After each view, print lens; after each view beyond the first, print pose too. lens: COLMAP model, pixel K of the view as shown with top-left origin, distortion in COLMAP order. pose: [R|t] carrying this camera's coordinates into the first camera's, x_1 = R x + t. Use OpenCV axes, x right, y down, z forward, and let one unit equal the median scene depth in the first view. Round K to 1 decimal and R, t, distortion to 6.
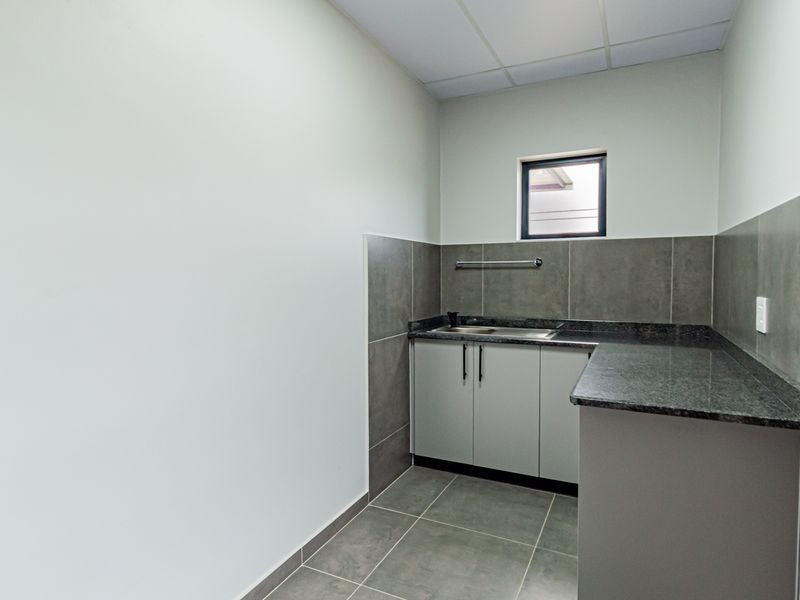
lens RADIAL K [[474.4, 0, 396.8], [0, 474.4, 295.7], [0, 0, 1]] dist [0.002031, -0.000990]
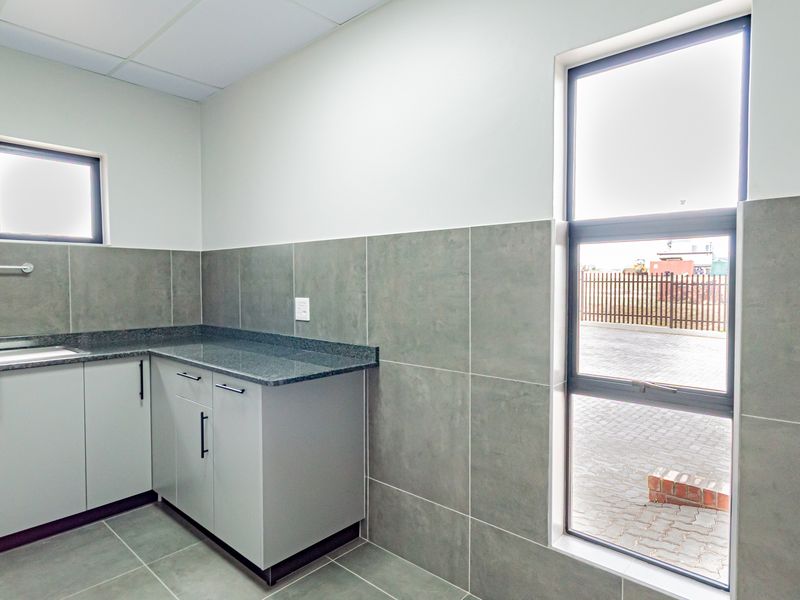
lens RADIAL K [[474.4, 0, 396.8], [0, 474.4, 295.7], [0, 0, 1]] dist [0.002031, -0.000990]
pose [[0.262351, -0.024944, 0.964650, -0.375509], [0.044773, 0.998904, 0.013653, -0.005506], [-0.963933, 0.039608, 0.263180, 0.179689]]
